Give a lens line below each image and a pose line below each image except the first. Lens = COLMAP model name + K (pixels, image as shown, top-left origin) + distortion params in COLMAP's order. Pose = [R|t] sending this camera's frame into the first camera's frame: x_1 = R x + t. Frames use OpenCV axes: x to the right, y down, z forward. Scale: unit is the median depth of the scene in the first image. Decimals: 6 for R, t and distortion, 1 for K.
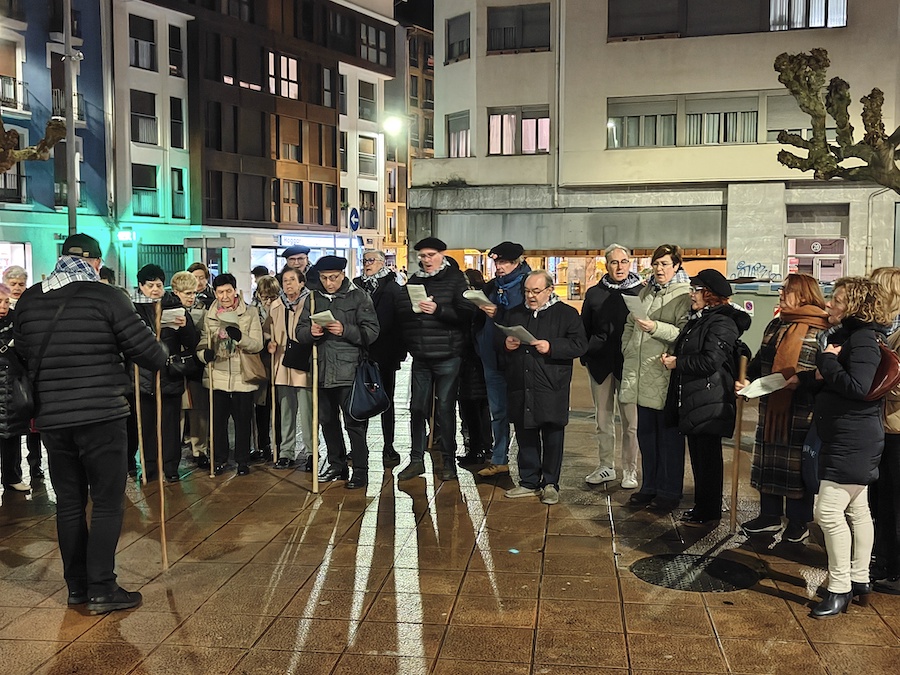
lens RADIAL K [[1020.9, 0, 444.4], [0, 1020.9, 345.1], [0, 0, 1]] dist [0.023981, 0.000000]
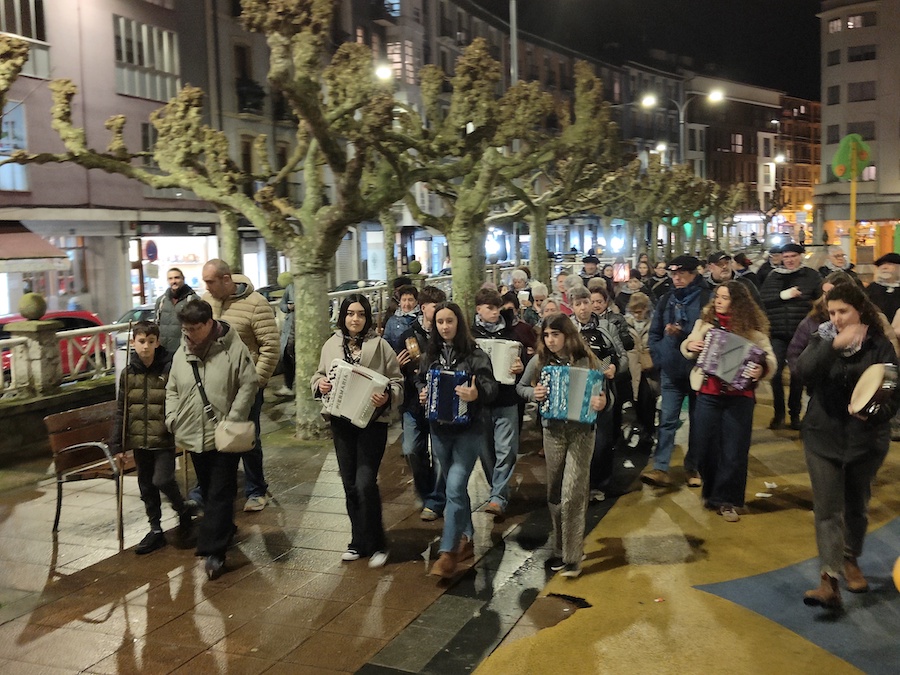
lens RADIAL K [[1020.9, 0, 448.6], [0, 1020.9, 338.8], [0, 0, 1]] dist [0.023981, 0.000000]
pose [[0.968049, -0.005737, -0.250696, -0.879264], [0.009189, 0.999878, 0.012601, 0.507589], [0.250593, -0.014502, 0.967984, -5.373042]]
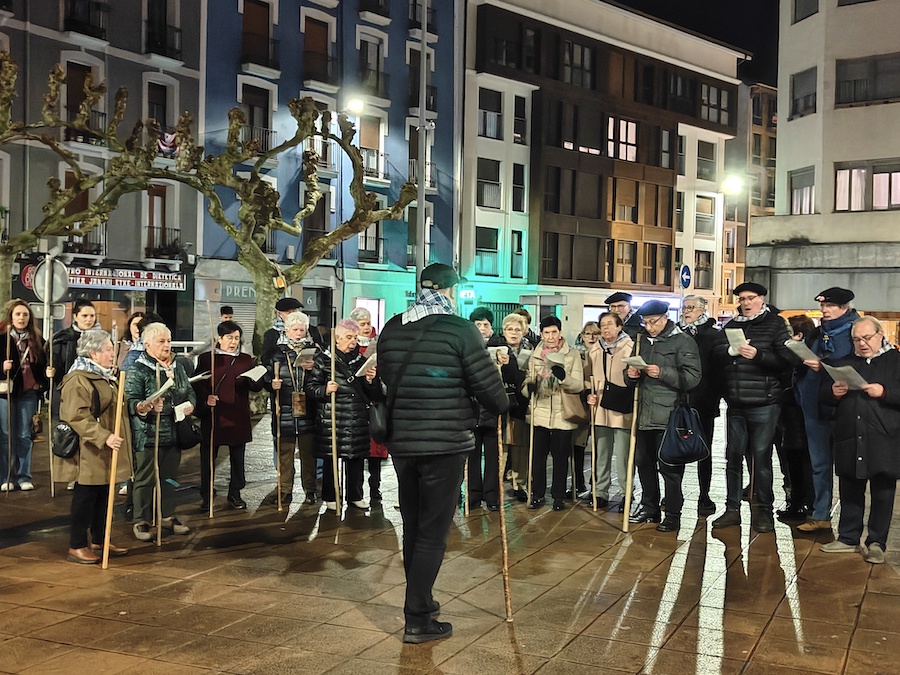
lens RADIAL K [[1020.9, 0, 457.2], [0, 1020.9, 345.2], [0, 0, 1]] dist [0.023981, 0.000000]
pose [[0.951799, 0.023215, -0.305842, 0.010468], [-0.041453, 0.997719, -0.053273, 0.010135], [0.303908, 0.063383, 0.950591, -0.017287]]
